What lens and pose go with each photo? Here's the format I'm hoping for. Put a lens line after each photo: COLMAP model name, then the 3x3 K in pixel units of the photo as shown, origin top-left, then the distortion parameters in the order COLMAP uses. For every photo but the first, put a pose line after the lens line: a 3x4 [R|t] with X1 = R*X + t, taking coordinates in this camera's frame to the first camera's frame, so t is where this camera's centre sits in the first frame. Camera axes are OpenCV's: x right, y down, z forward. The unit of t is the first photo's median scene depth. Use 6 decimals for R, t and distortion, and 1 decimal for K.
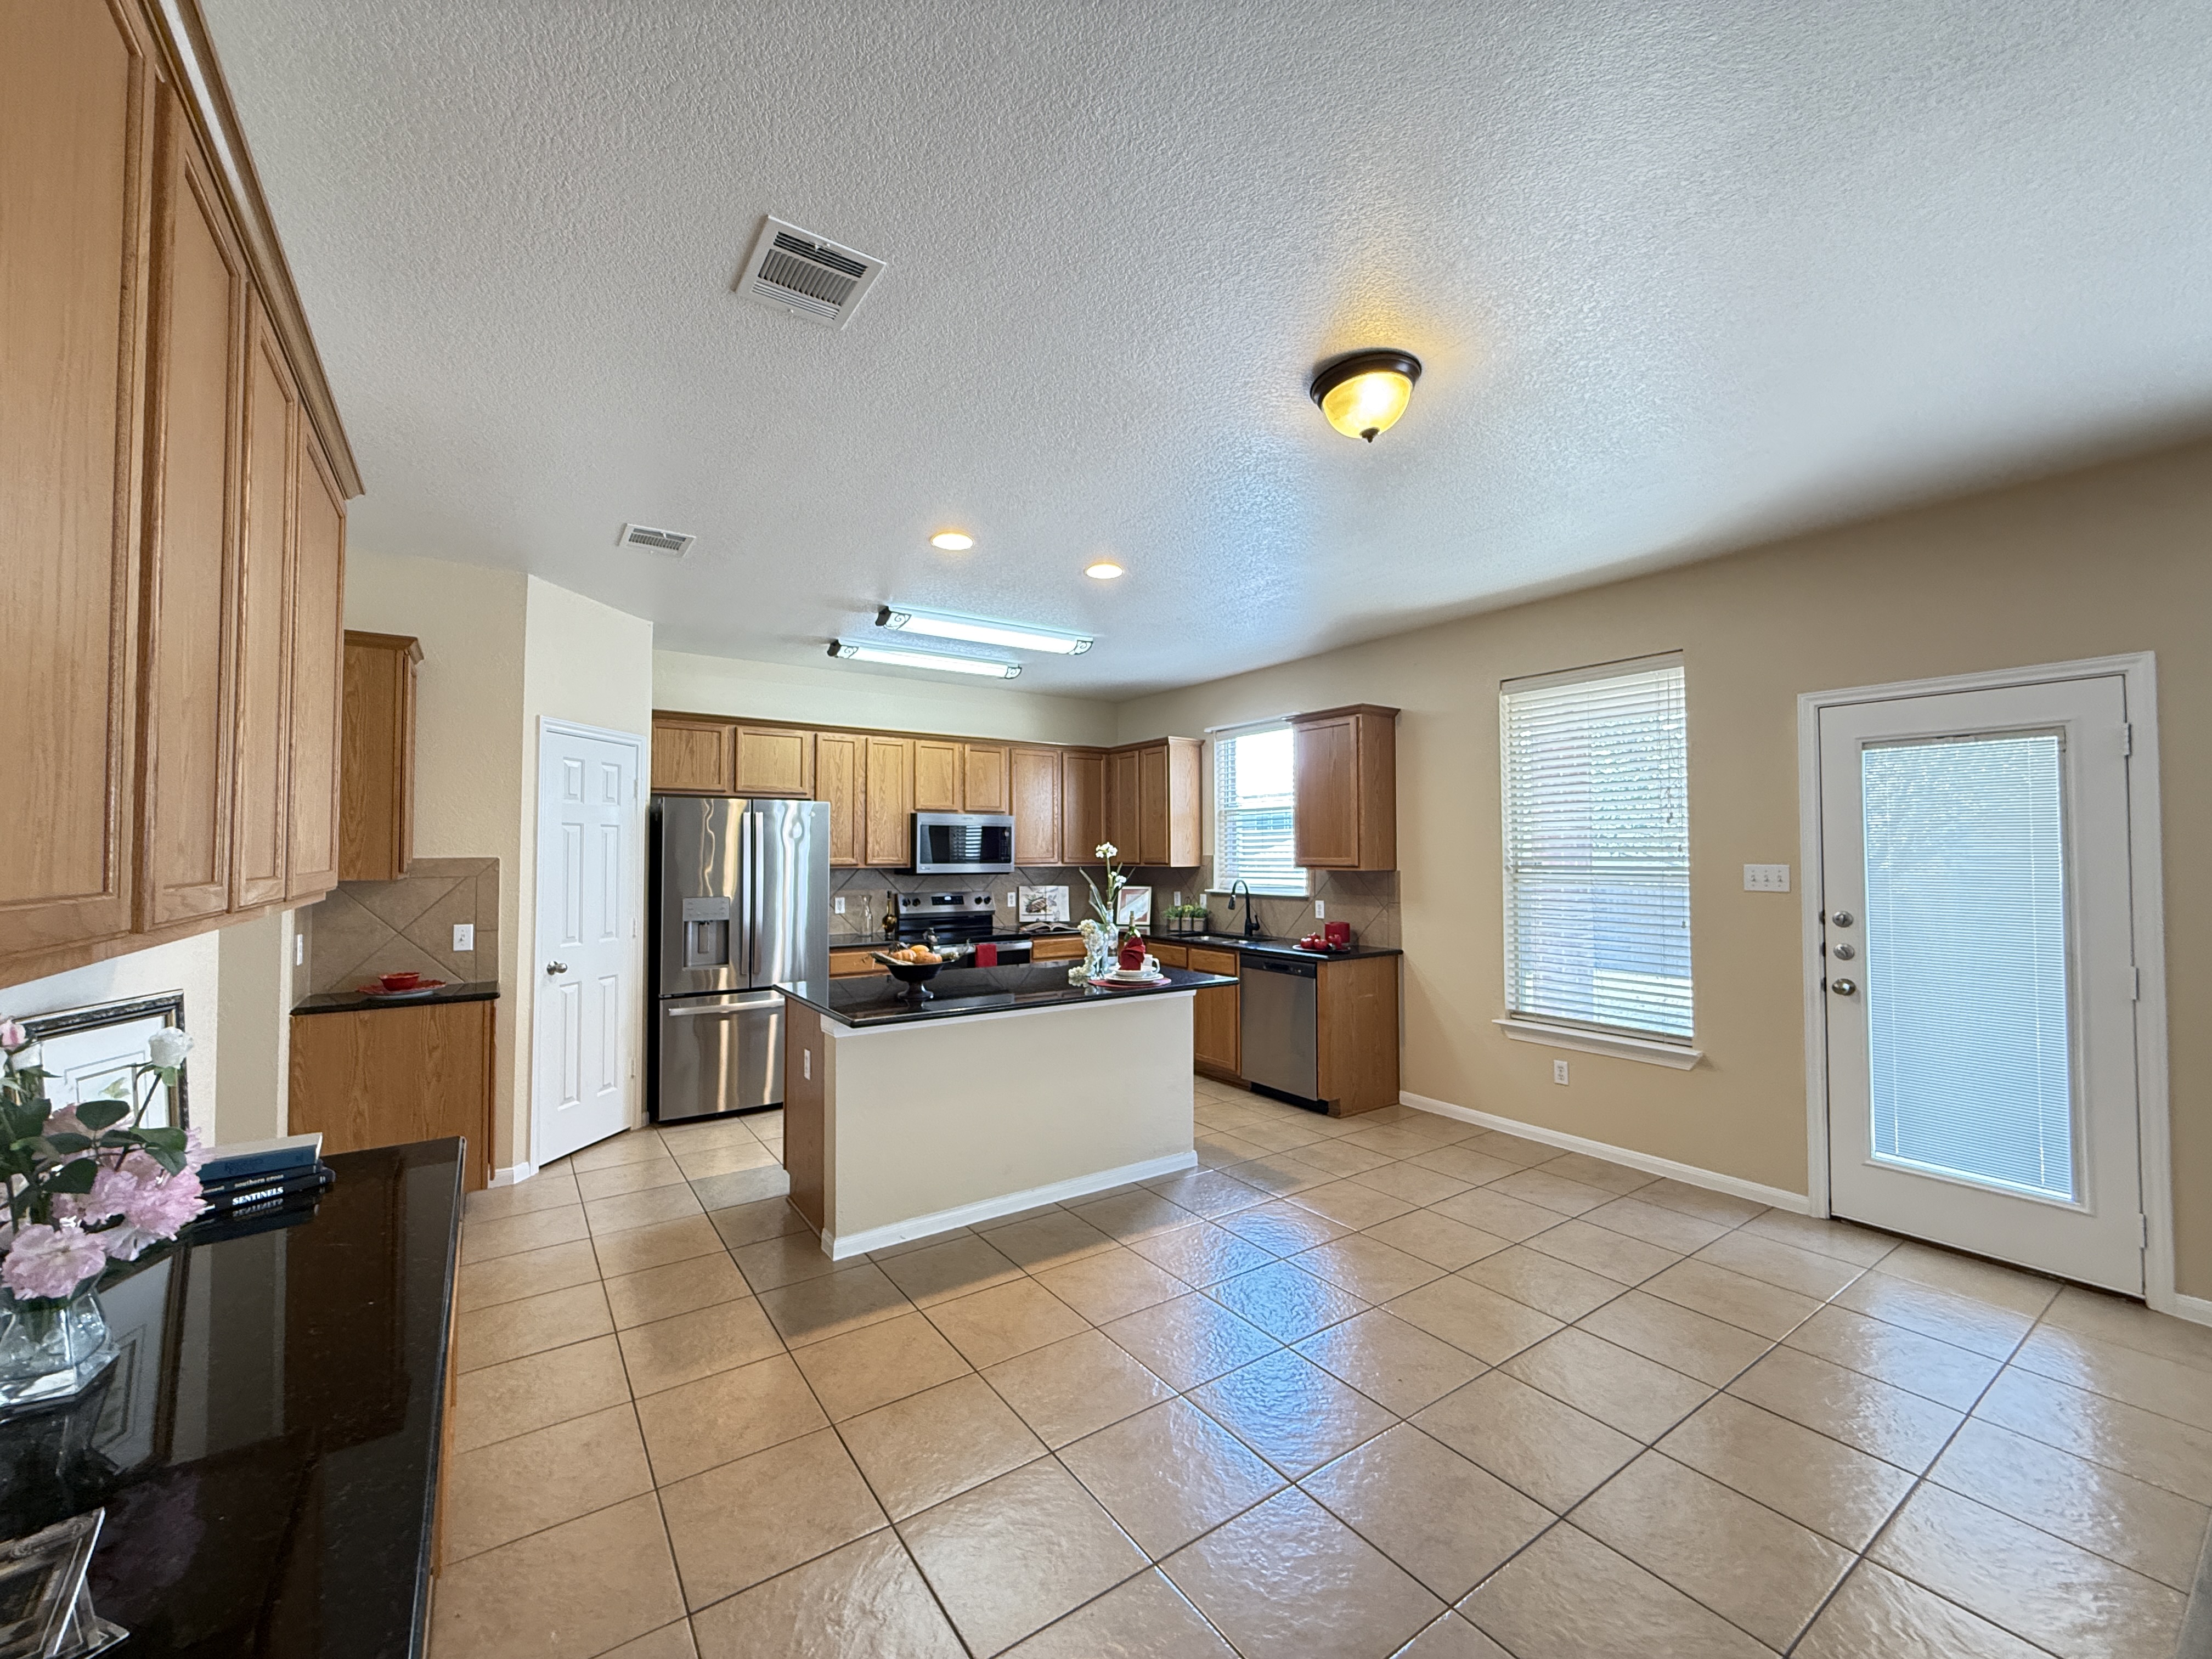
lens RADIAL K [[890.9, 0, 1115.7], [0, 890.9, 826.1], [0, 0, 1]] dist [0.000339, -0.000081]
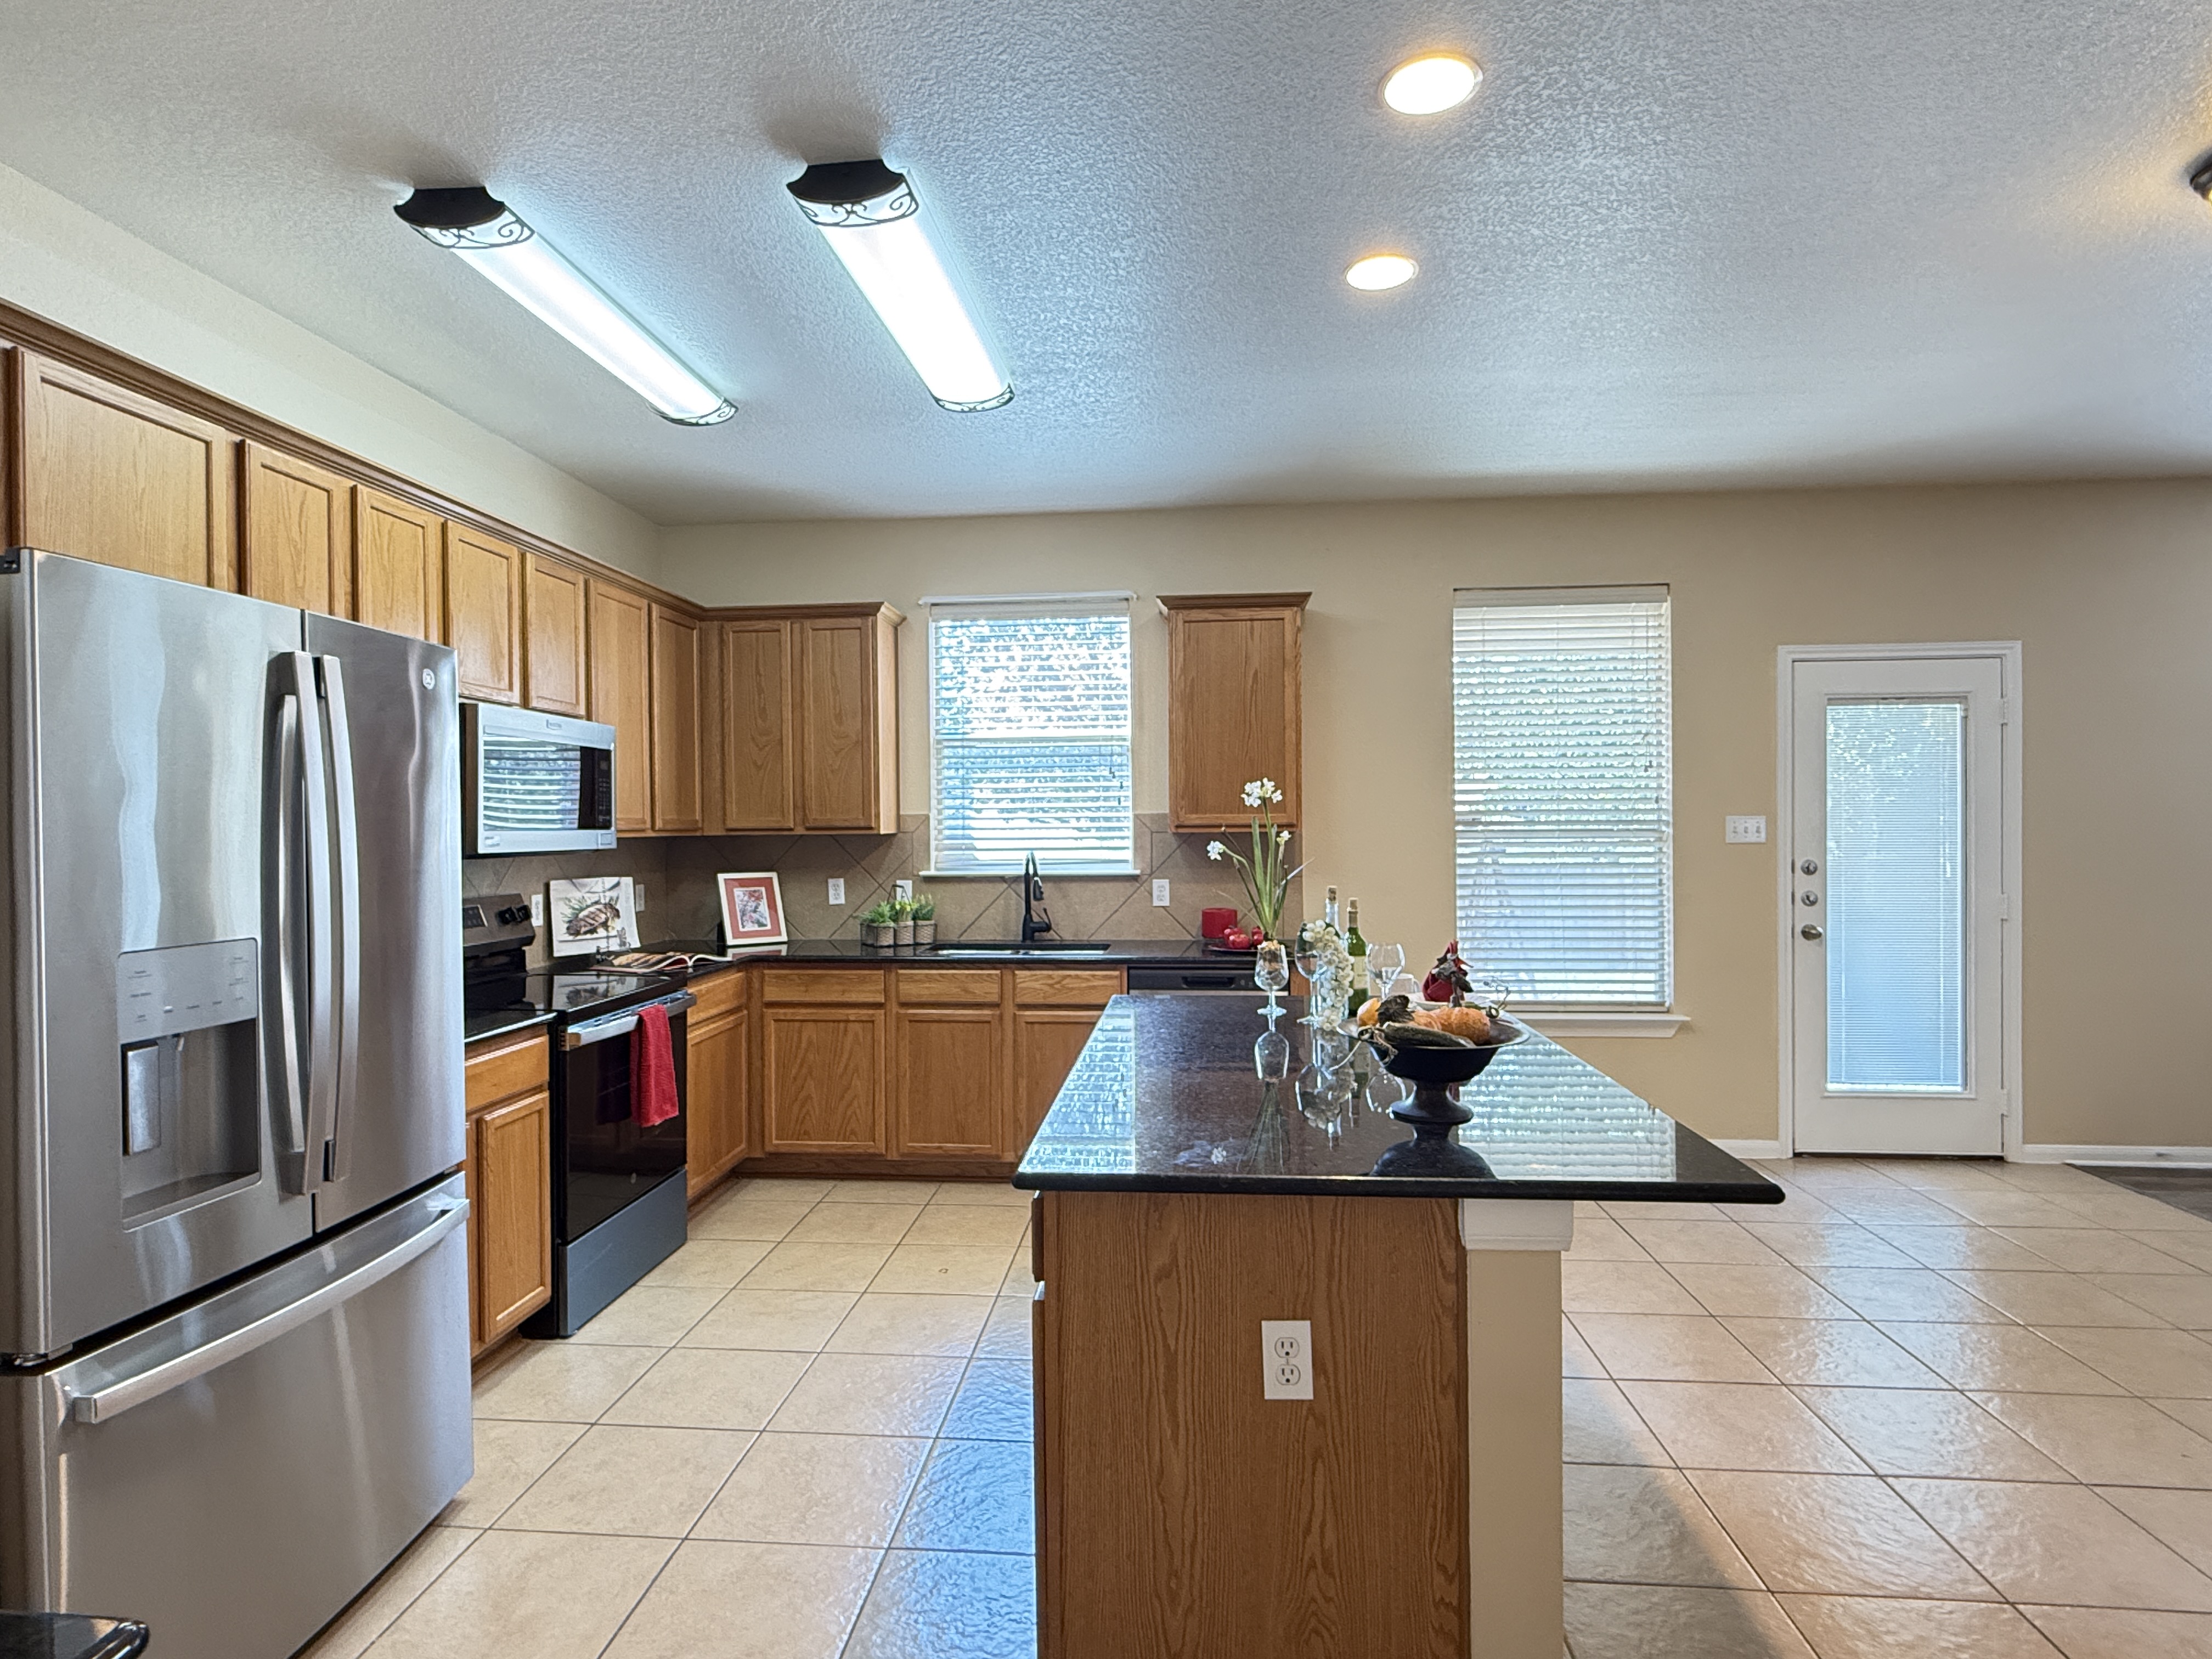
lens RADIAL K [[1164.8, 0, 1104.4], [0, 1164.8, 836.2], [0, 0, 1]] dist [-0.003333, -0.000483]
pose [[0.645054, -0.010811, 0.764061, -0.677328], [-0.016502, 0.999470, 0.028074, 0.039279], [-0.763959, -0.030717, 0.644533, 0.681836]]
